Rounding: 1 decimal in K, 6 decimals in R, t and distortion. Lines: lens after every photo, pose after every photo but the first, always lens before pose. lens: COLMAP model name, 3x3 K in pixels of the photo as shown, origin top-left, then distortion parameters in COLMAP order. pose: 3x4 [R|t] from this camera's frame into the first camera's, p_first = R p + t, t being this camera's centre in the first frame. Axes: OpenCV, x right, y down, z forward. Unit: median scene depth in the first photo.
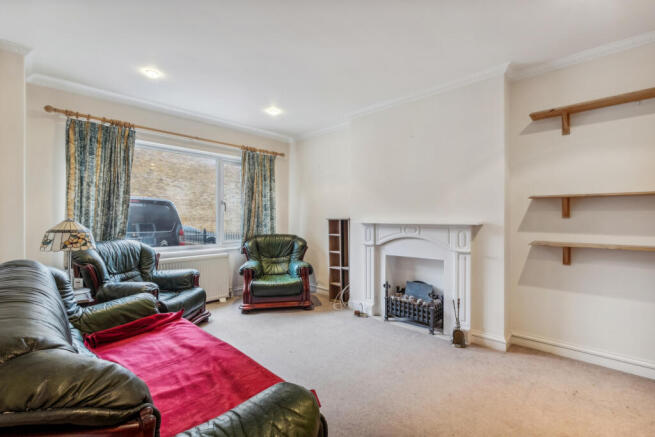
lens RADIAL K [[288.8, 0, 327.5], [0, 288.8, 218.5], [0, 0, 1]] dist [-0.000841, -0.000351]
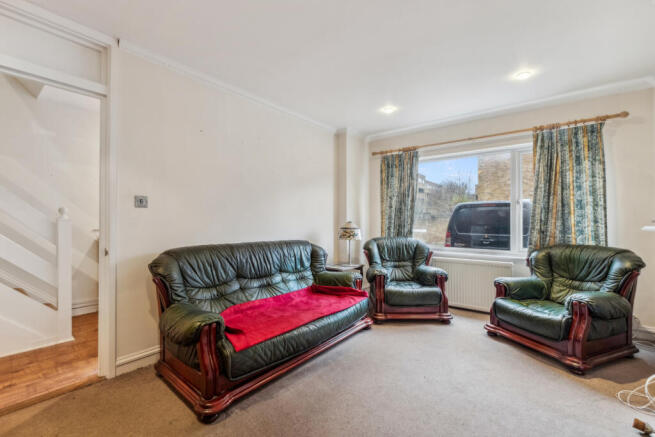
lens RADIAL K [[288.8, 0, 327.5], [0, 288.8, 218.5], [0, 0, 1]] dist [-0.000841, -0.000351]
pose [[0.110334, -0.011147, -0.993832, 0.421460], [-0.002231, 0.999932, -0.011463, 0.003227], [0.993892, 0.003482, 0.110301, 0.376405]]
